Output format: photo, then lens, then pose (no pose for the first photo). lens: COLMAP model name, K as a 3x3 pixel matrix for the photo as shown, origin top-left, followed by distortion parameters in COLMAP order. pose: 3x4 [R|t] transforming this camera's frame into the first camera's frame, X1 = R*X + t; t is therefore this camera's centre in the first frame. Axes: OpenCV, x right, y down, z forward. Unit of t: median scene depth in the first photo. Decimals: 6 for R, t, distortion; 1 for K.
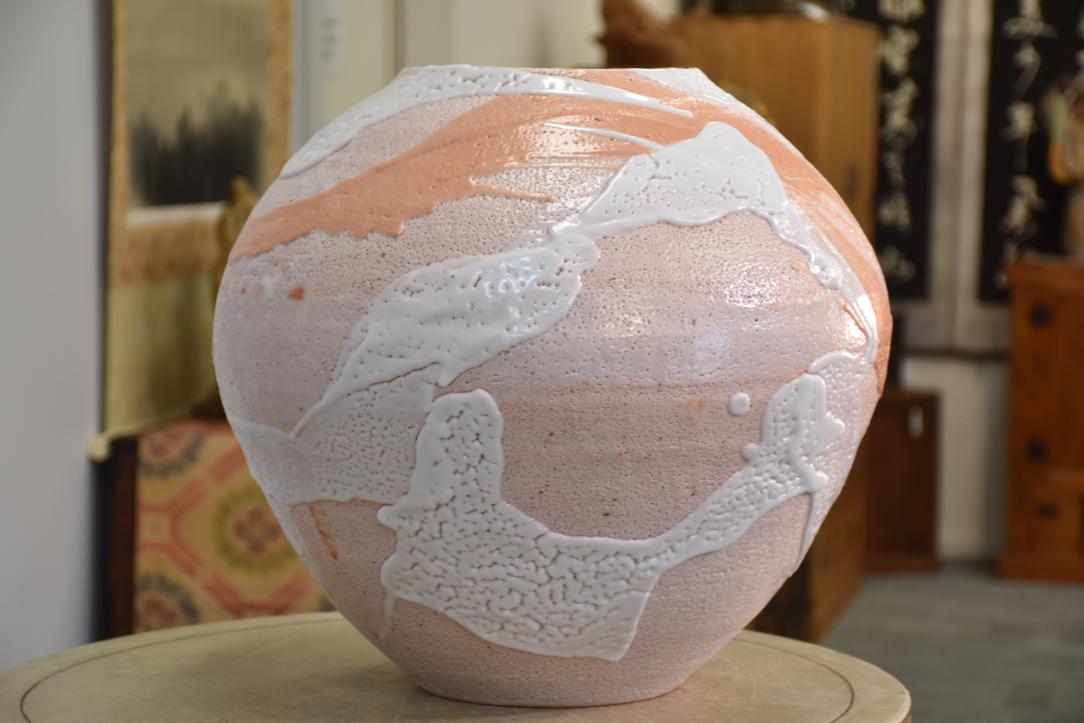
lens RADIAL K [[3140.1, 0, 541.9], [0, 3140.1, 361.4], [0, 0, 1]] dist [-0.017366, 0.000000]
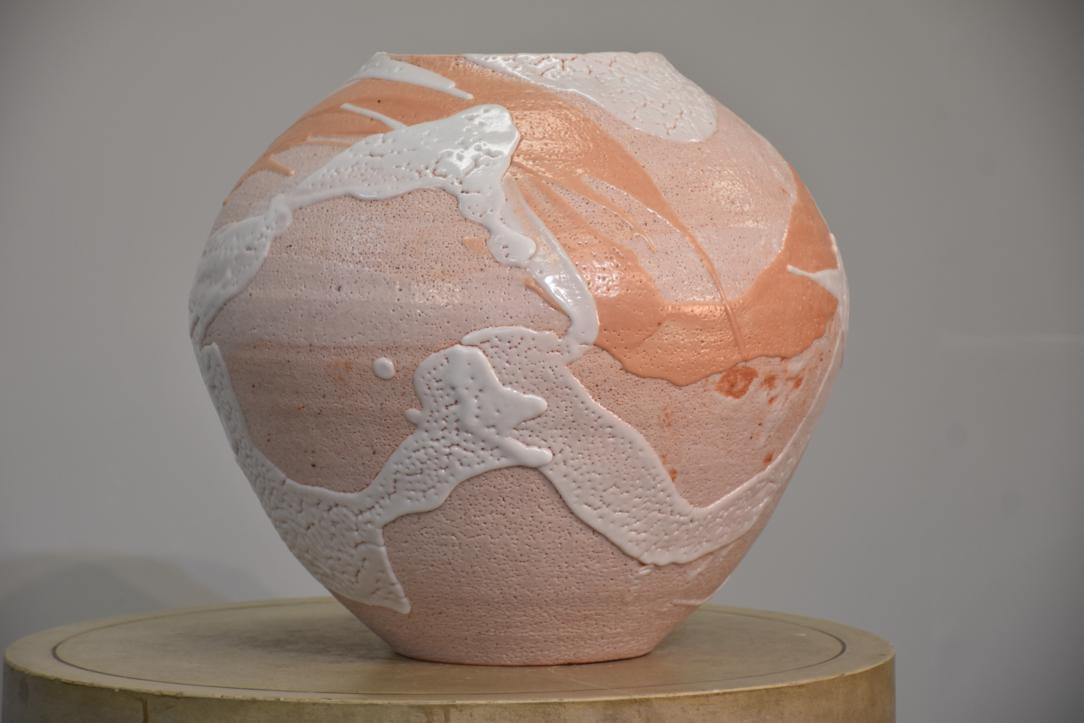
lens RADIAL K [[4404.3, 0, 542.1], [0, 4404.3, 361.4], [0, 0, 1]] dist [-0.114597, 0.000000]
pose [[0.671917, 0.052482, -0.738765, 1.193179], [-0.068593, 0.997609, 0.008484, -0.005087], [0.737444, 0.044974, 0.673910, 0.037064]]
